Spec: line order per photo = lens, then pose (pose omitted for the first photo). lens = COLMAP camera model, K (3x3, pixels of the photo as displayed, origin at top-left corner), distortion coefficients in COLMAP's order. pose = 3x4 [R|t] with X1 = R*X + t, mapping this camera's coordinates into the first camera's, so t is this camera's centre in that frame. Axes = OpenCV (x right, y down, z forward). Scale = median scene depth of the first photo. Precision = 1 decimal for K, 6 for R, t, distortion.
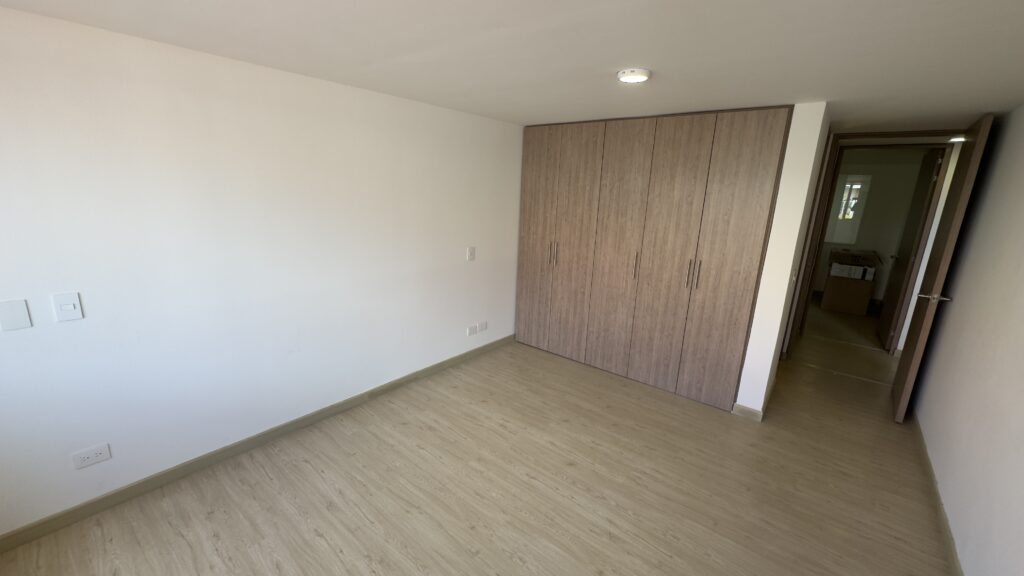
lens RADIAL K [[408.2, 0, 512.9], [0, 408.2, 292.4], [0, 0, 1]] dist [-0.004339, -0.000041]
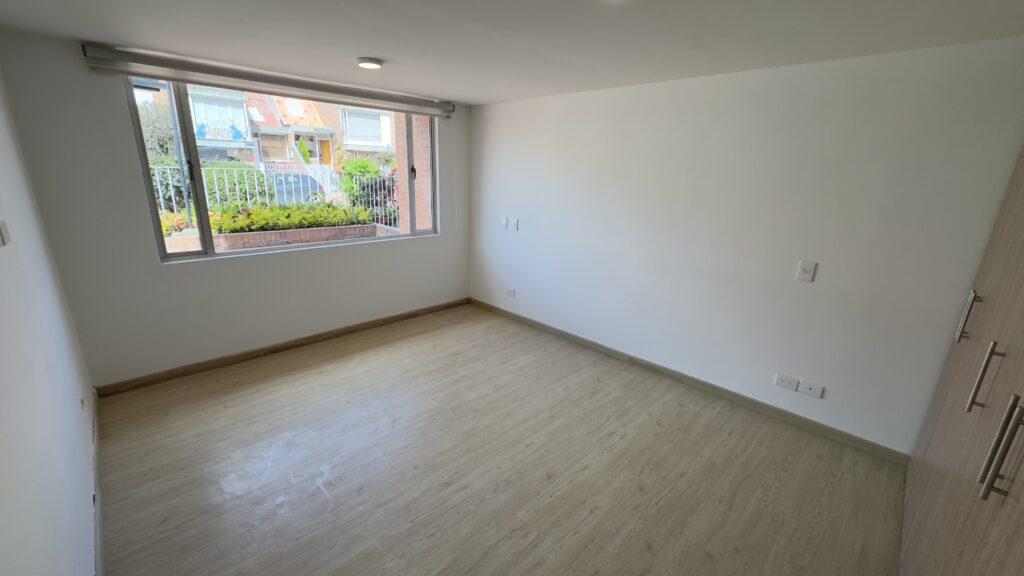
lens RADIAL K [[408.2, 0, 510.7], [0, 408.2, 289.5], [0, 0, 1]] dist [-0.004339, -0.000041]
pose [[-0.101880, 0.241748, -0.964976, 0.851750], [-0.279295, 0.924057, 0.260984, -0.150427], [0.954785, 0.296102, -0.026624, 0.776631]]
